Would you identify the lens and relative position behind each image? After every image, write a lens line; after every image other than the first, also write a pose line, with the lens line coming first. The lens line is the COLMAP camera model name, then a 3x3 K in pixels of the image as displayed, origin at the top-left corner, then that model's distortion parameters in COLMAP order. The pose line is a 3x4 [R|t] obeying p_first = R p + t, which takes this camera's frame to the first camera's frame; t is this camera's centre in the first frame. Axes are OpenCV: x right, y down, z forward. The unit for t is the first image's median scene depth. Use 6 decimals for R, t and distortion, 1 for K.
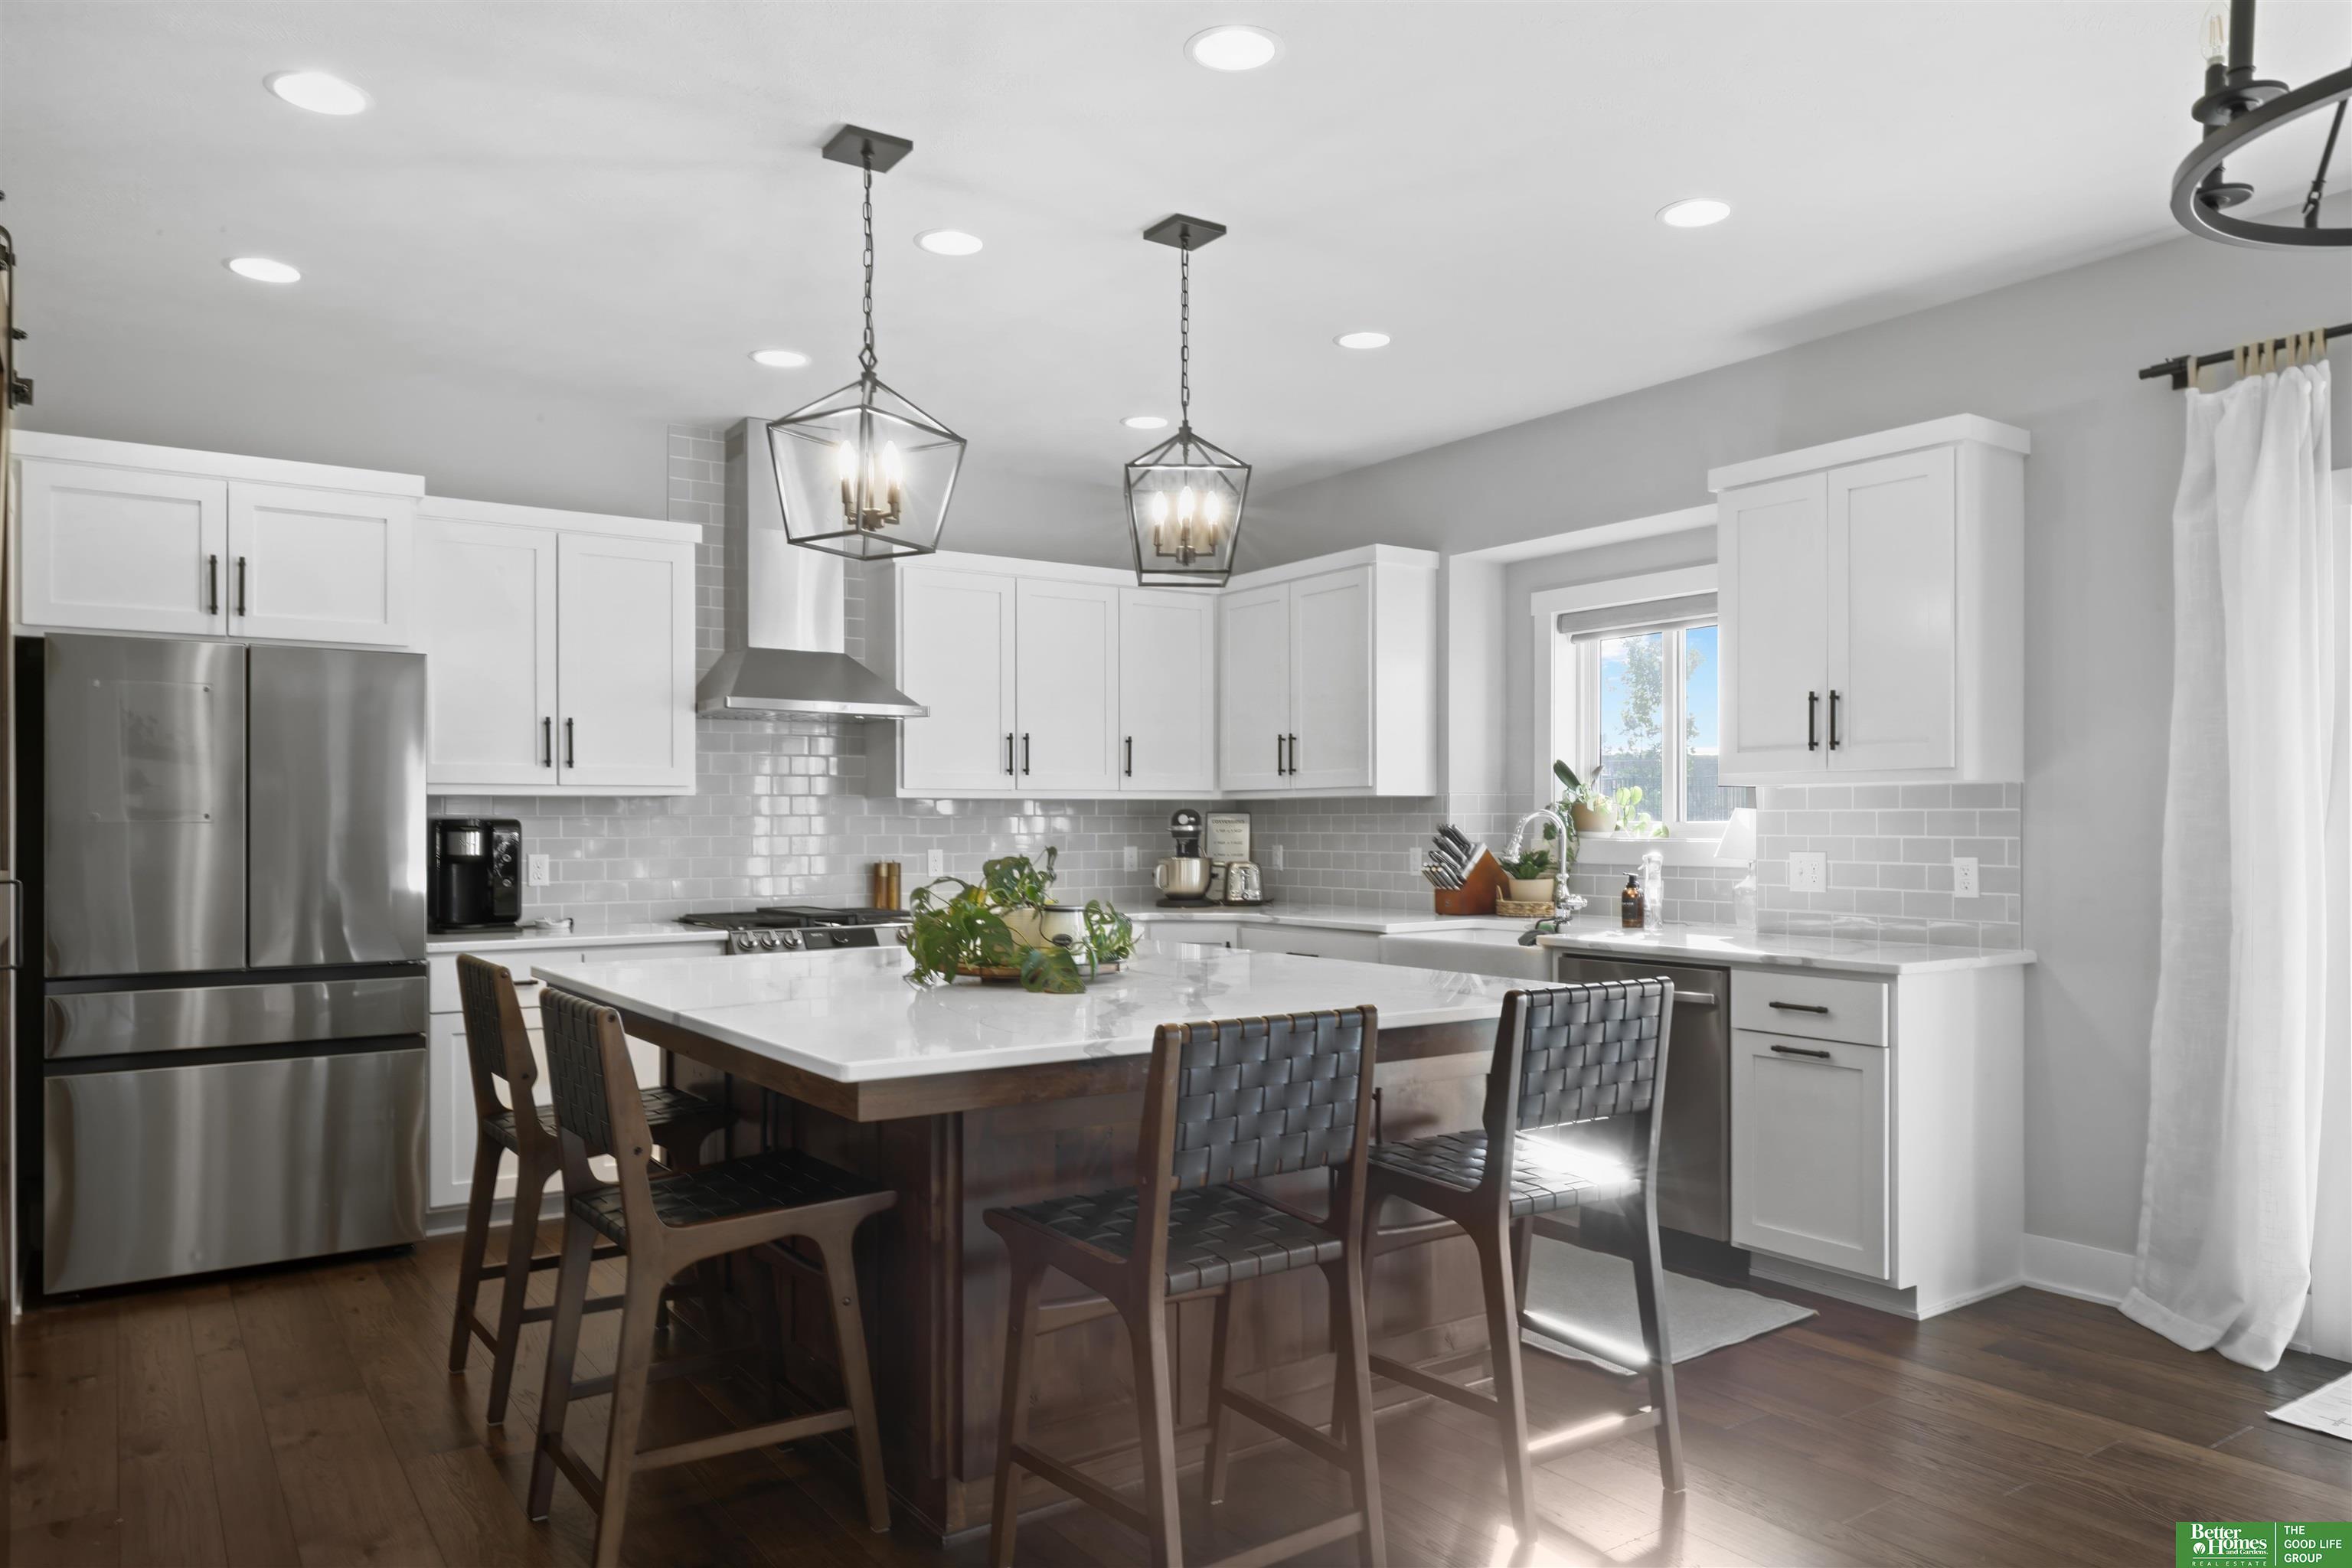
lens RADIAL K [[1627.6, 0, 1165.1], [0, 1627.6, 804.2], [0, 0, 1]] dist [0.008604, 0.003843]
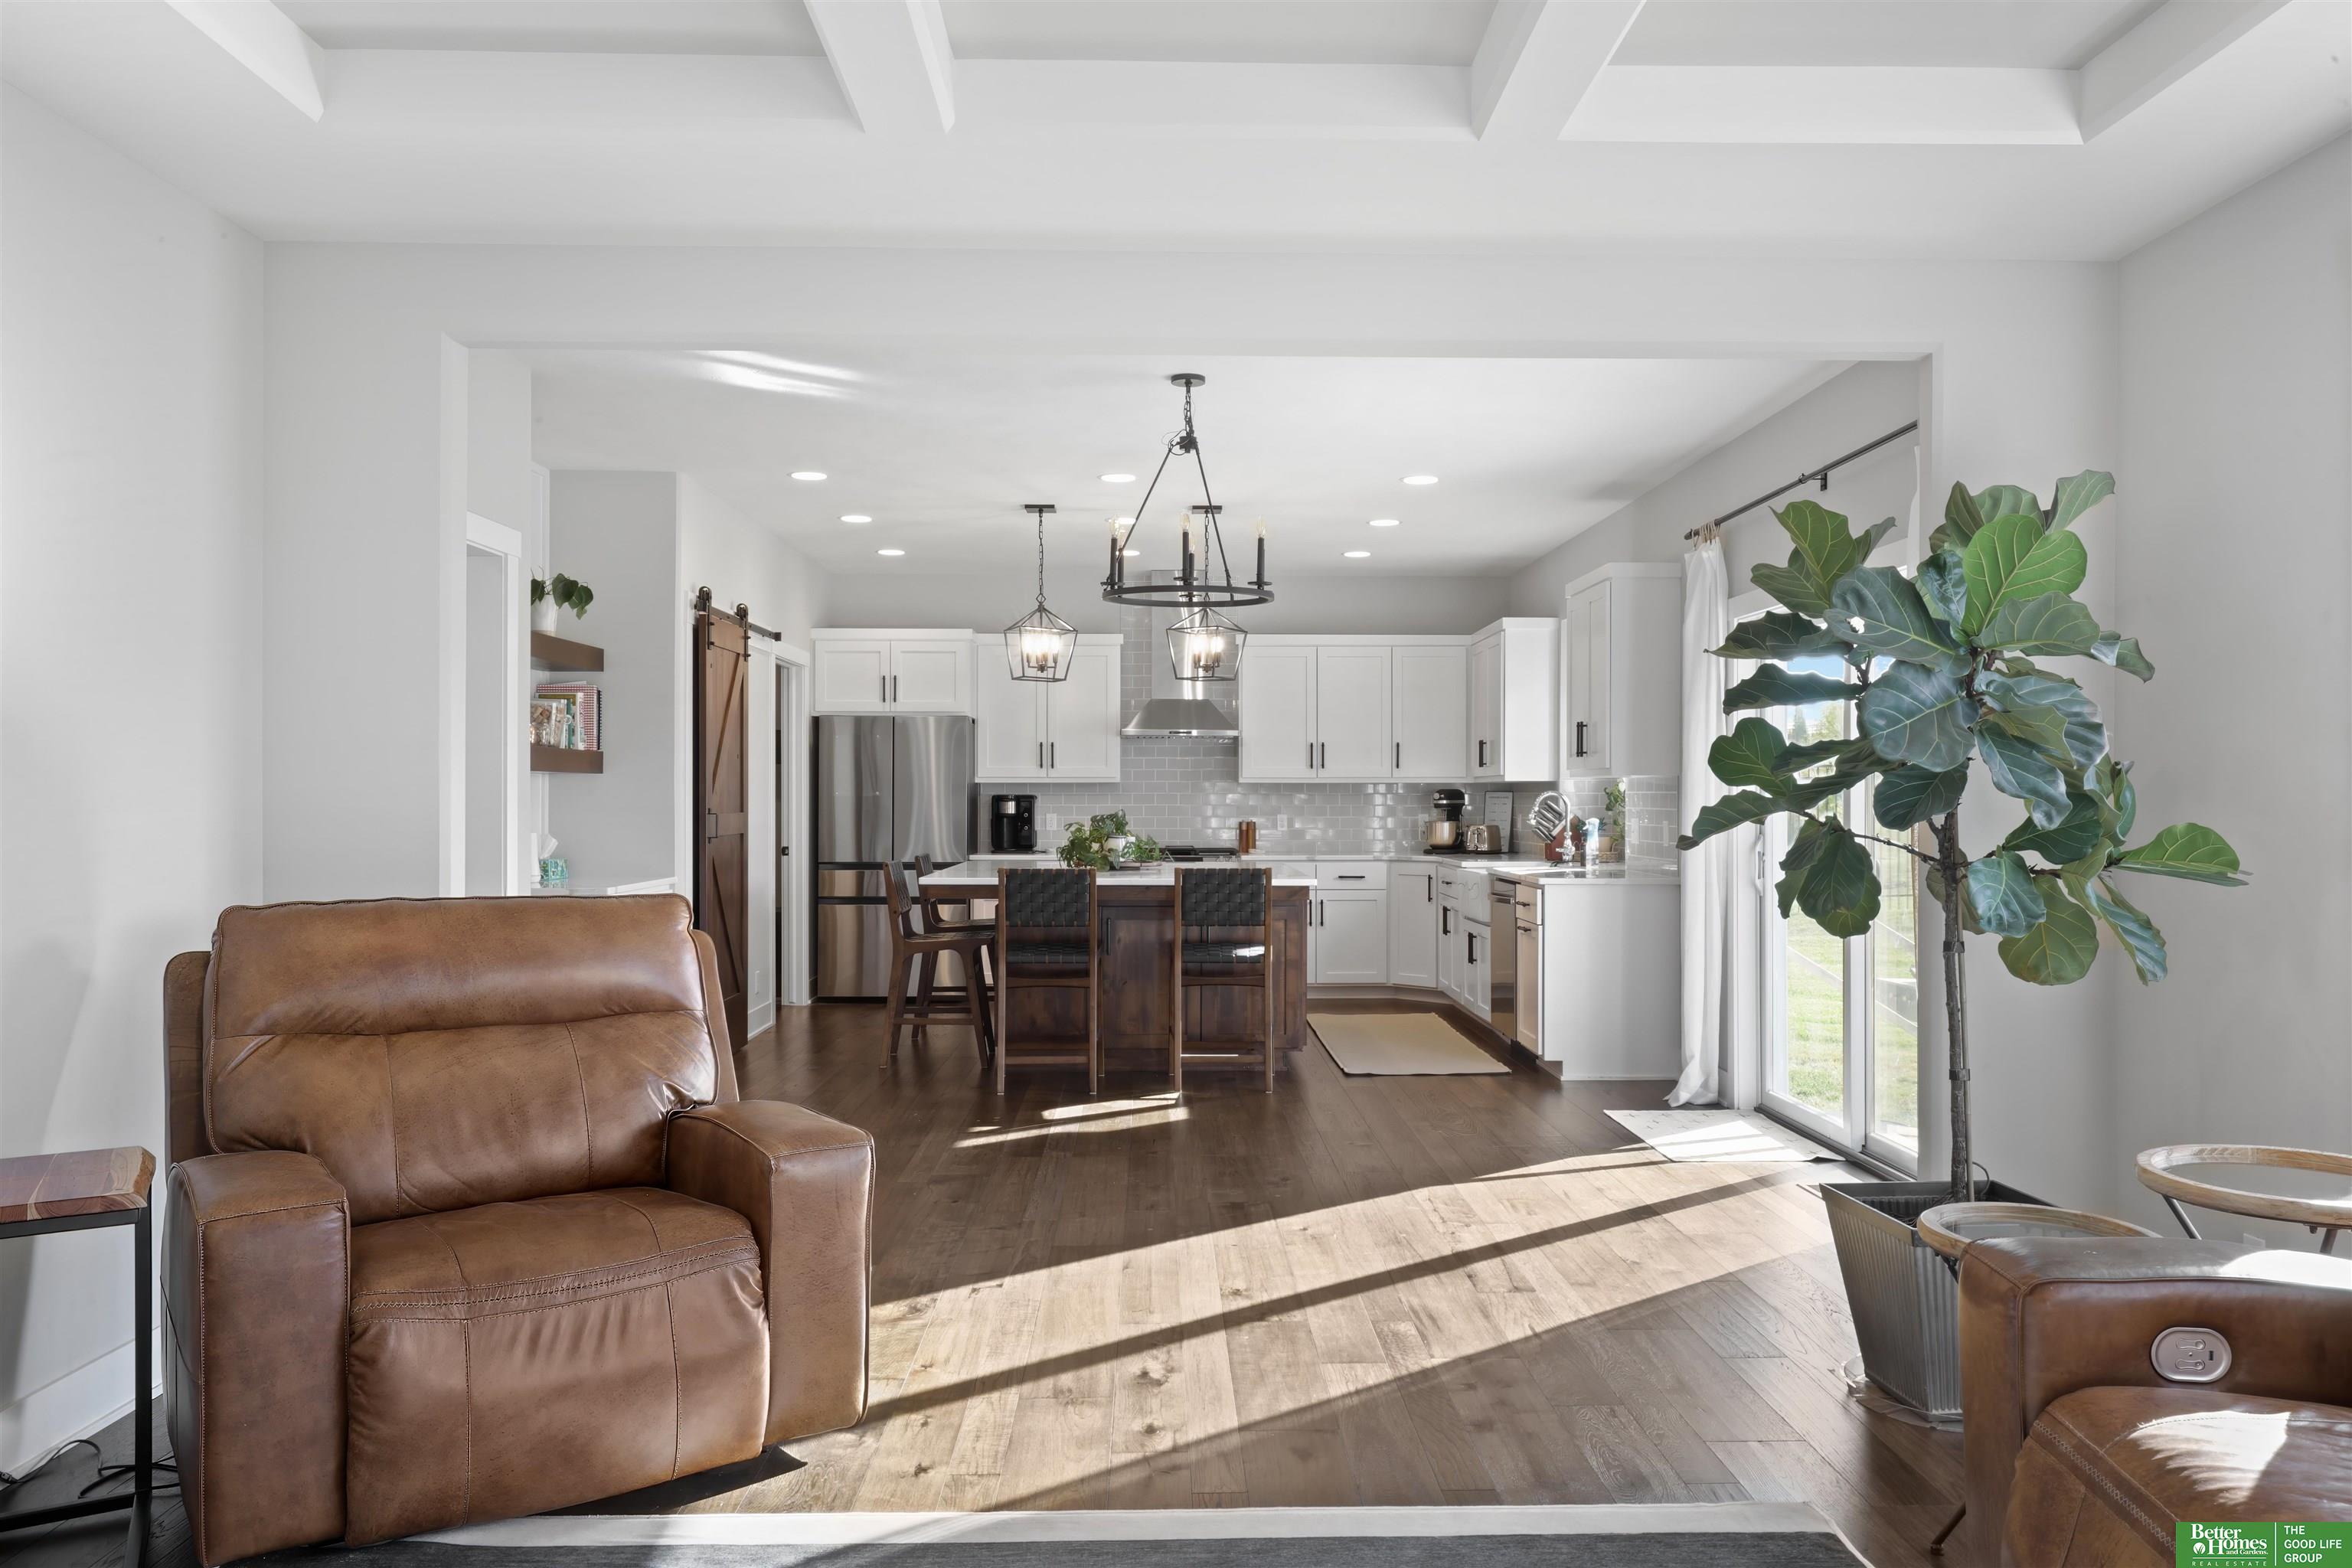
lens RADIAL K [[1851.5, 0, 1011.3], [0, 1851.5, 783.3], [0, 0, 1]] dist [0.013403, 0.006115]
pose [[0.777699, -0.000415, -0.628637, 0.951529], [0.004242, 0.999980, 0.004588, -0.014812], [0.628623, -0.006235, 0.777685, -0.711192]]
